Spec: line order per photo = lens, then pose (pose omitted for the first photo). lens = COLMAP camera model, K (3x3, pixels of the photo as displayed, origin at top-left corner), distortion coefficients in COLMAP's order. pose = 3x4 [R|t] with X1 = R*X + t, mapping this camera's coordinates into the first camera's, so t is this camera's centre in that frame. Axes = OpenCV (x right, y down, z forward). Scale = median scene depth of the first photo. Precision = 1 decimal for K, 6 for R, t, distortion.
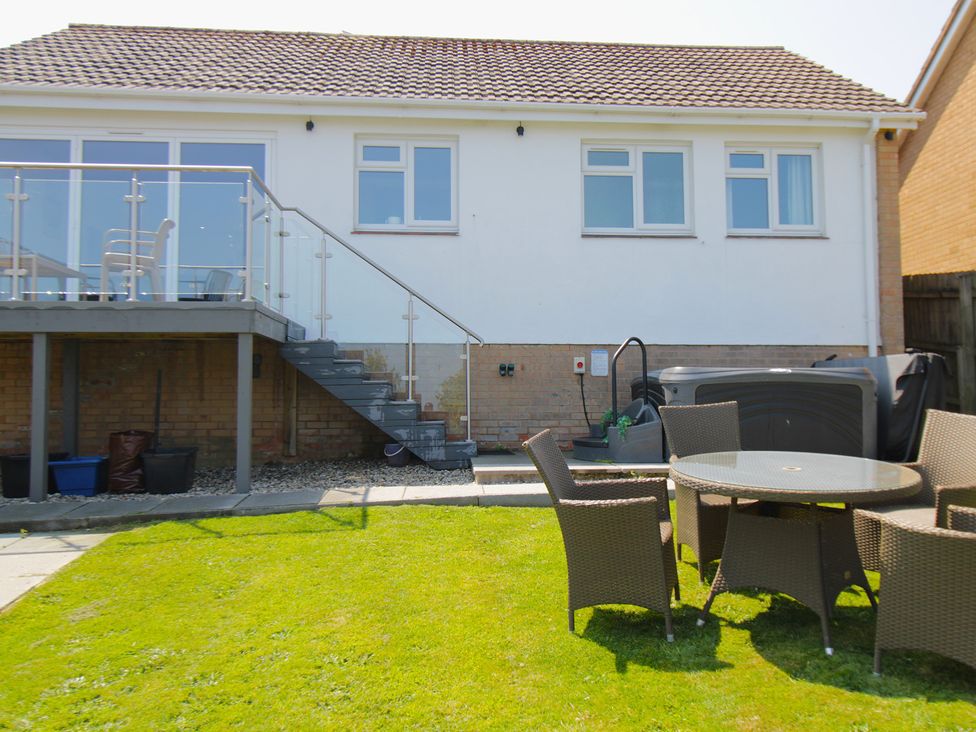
lens RADIAL K [[897.6, 0, 509.4], [0, 897.6, 331.1], [0, 0, 1]] dist [0.015524, 0.000000]
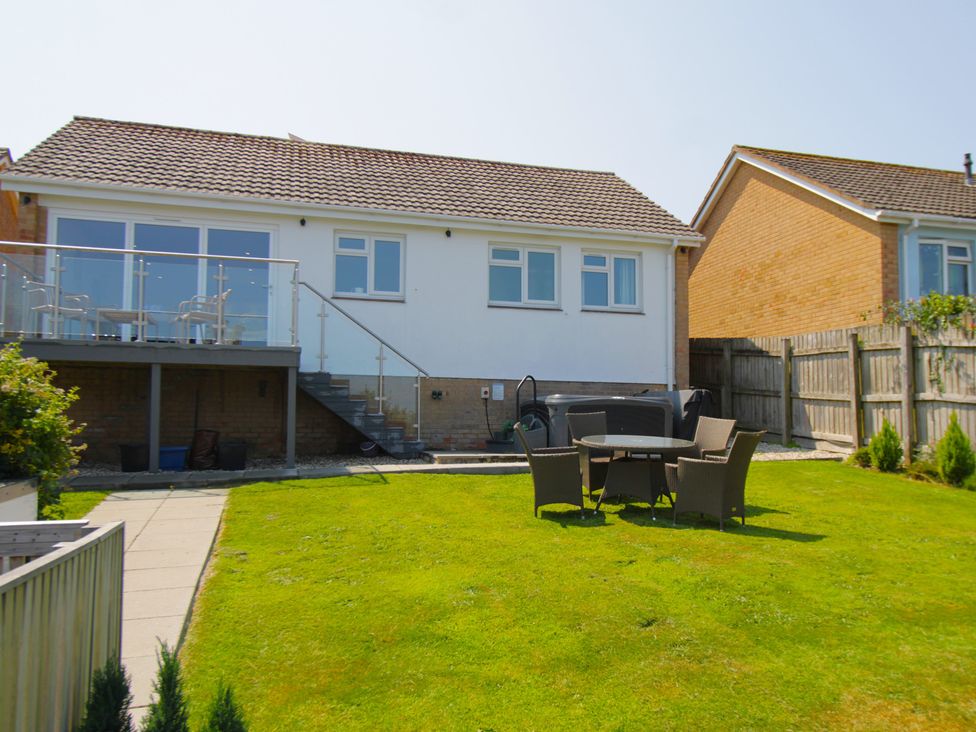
lens RADIAL K [[795.6, 0, 490.0], [0, 795.6, 364.3], [0, 0, 1]] dist [0.017934, -0.016541]
pose [[0.985541, 0.027117, 0.167251, -0.137423], [-0.026776, 0.999632, -0.004293, -0.004181], [-0.167306, -0.000247, 0.985905, -0.312393]]
